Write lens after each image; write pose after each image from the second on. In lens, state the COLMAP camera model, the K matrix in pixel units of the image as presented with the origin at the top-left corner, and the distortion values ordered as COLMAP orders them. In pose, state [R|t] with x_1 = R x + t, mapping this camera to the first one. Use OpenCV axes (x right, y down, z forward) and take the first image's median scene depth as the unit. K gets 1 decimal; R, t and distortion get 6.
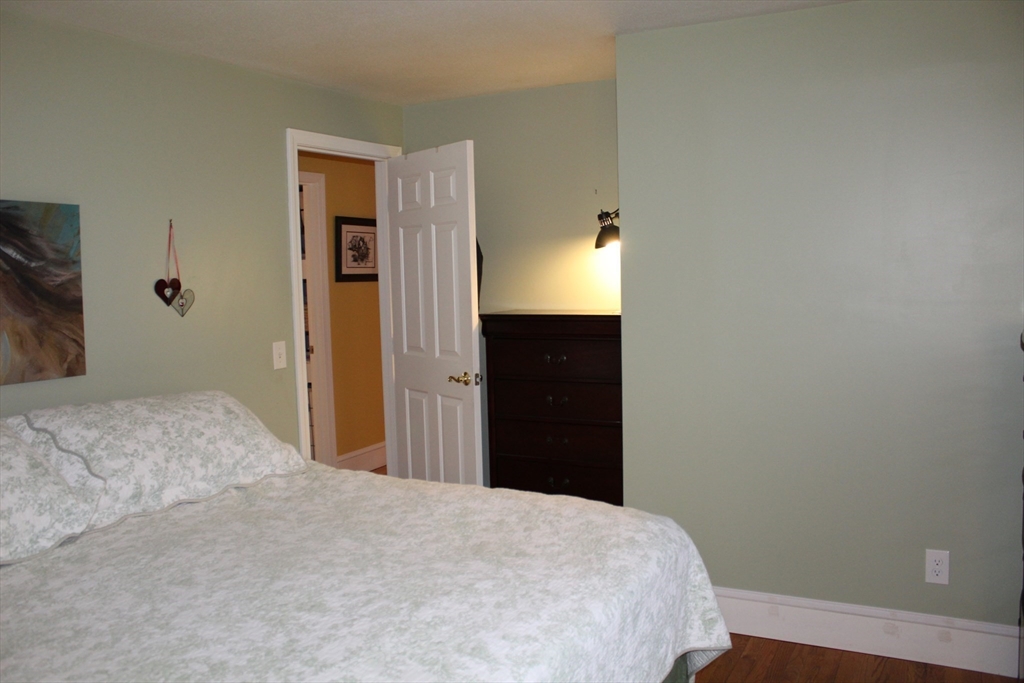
lens RADIAL K [[852.6, 0, 512.0], [0, 852.6, 341.5], [0, 0, 1]] dist [-0.173583, 0.144643]
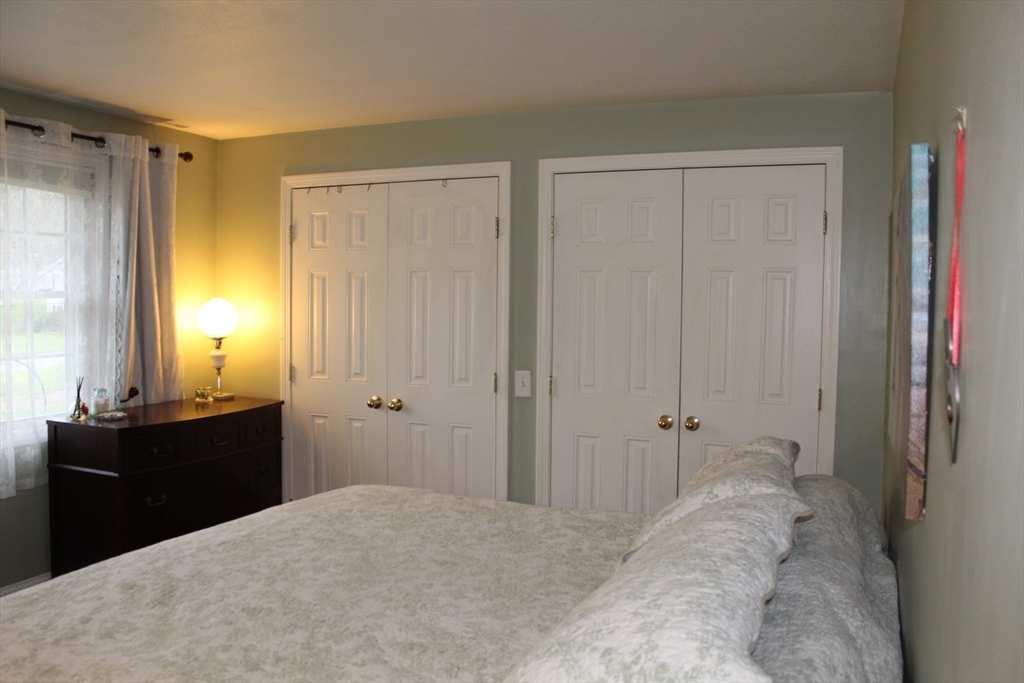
lens RADIAL K [[852.6, 0, 512.0], [0, 852.6, 341.5], [0, 0, 1]] dist [-0.173583, 0.144643]
pose [[-0.995976, 0.019435, -0.087487, -0.376680], [0.006826, 0.989817, 0.142180, -0.177149], [0.089360, 0.141011, -0.985967, 2.029349]]
